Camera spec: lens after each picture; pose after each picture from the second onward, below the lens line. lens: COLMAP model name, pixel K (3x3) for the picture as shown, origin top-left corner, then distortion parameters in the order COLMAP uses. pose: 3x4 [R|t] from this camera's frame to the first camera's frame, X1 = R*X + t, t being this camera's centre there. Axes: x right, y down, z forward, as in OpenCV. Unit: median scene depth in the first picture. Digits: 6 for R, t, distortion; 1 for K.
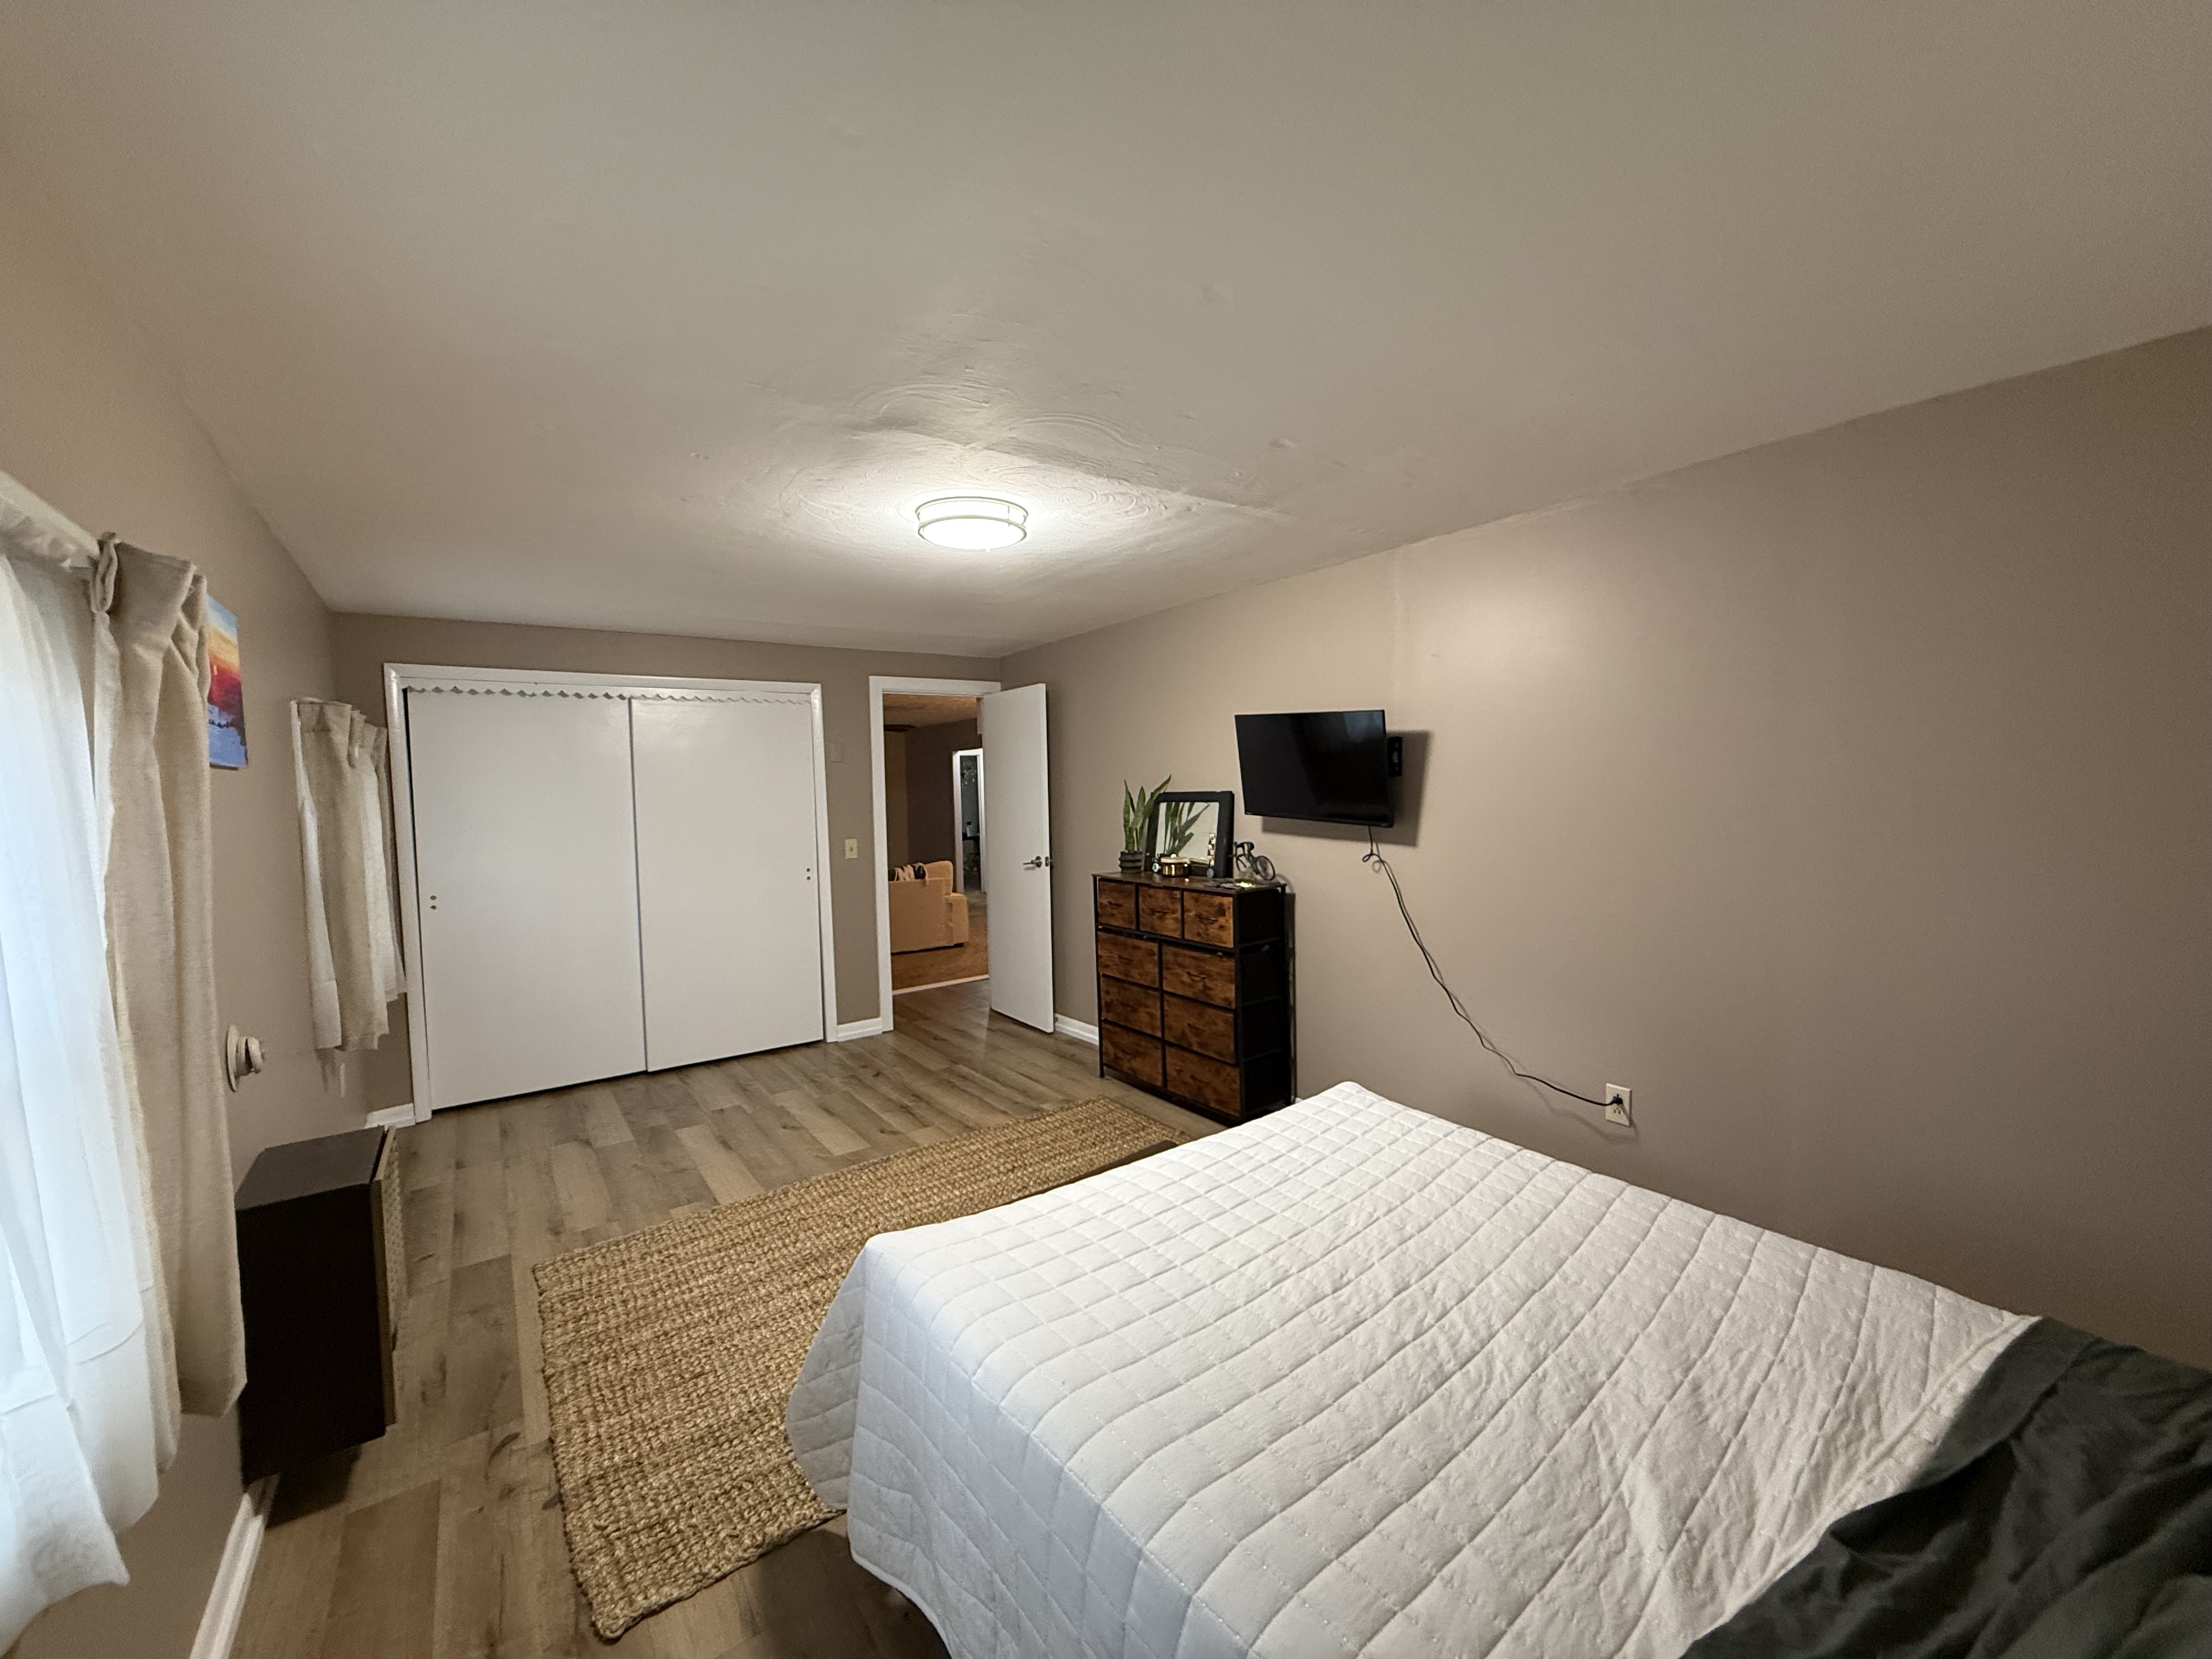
lens RADIAL K [[881.1, 0, 1097.6], [0, 881.1, 829.5], [0, 0, 1]] dist [0.001236, 0.000072]
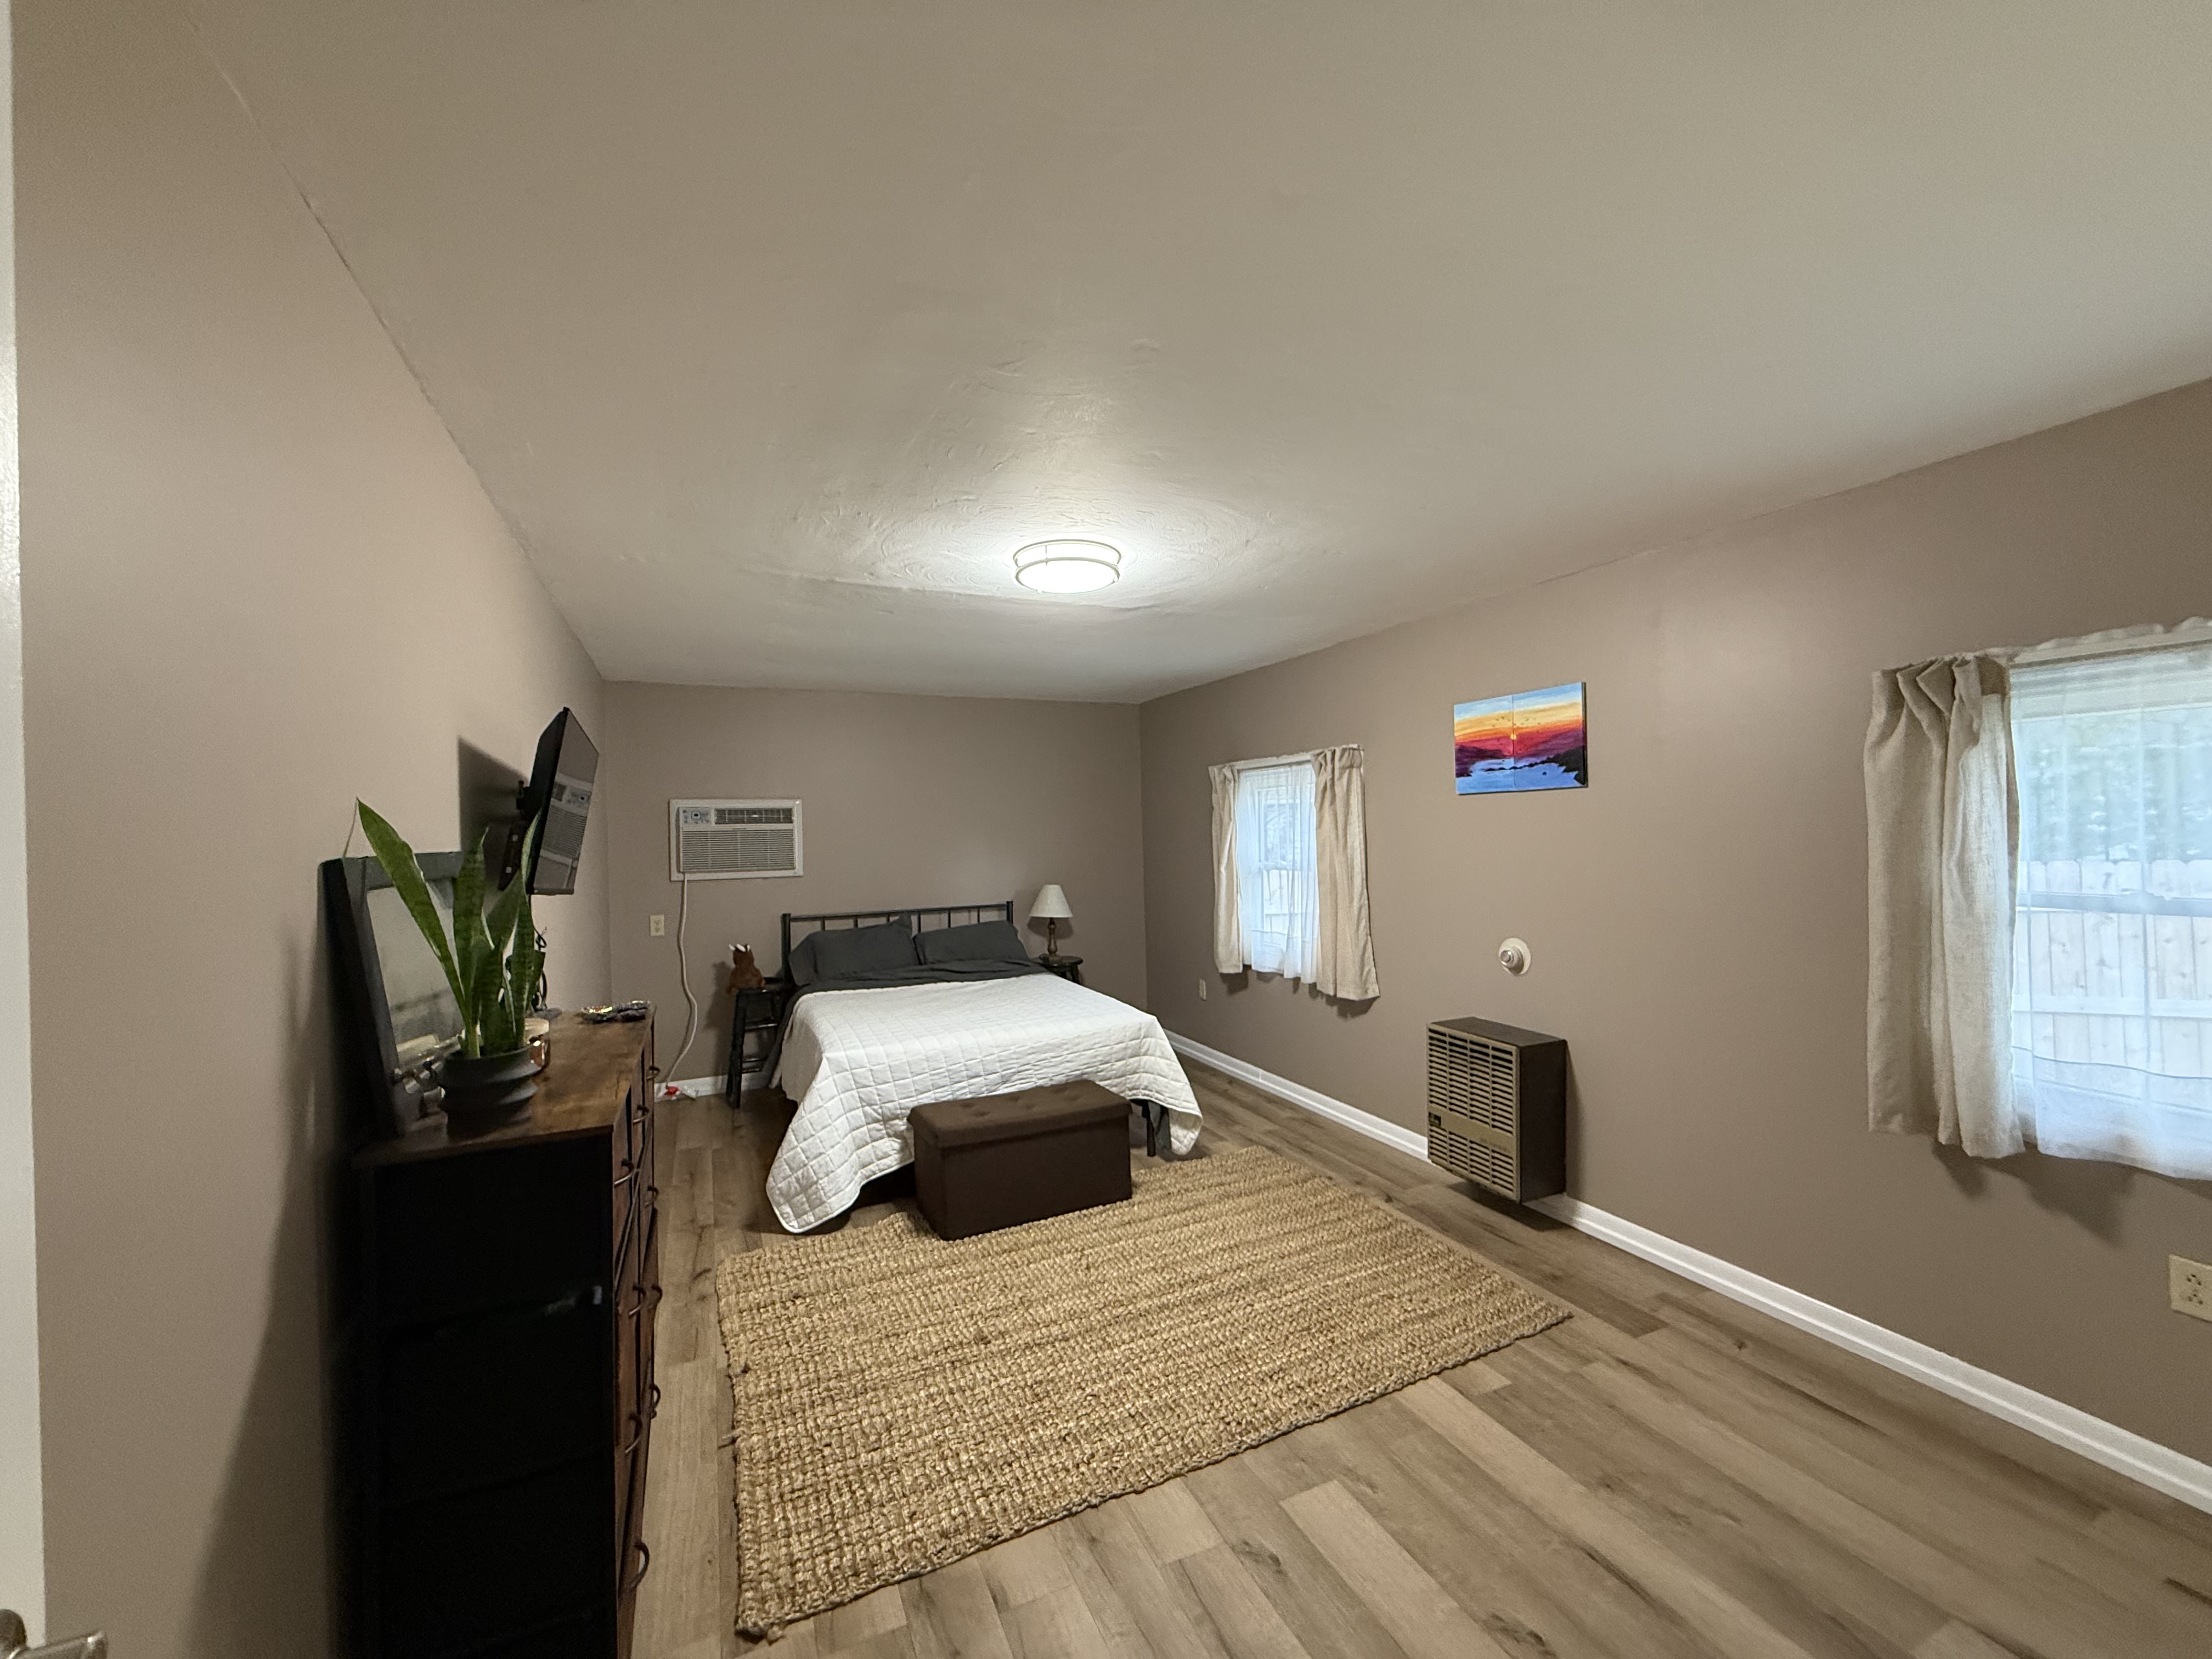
lens RADIAL K [[881.1, 0, 1097.6], [0, 881.1, 829.5], [0, 0, 1]] dist [0.001236, 0.000072]
pose [[-0.978068, 0.046713, 0.202978, -0.319280], [0.054317, 0.998009, 0.032053, -0.063361], [-0.201076, 0.042375, -0.978659, 1.749064]]
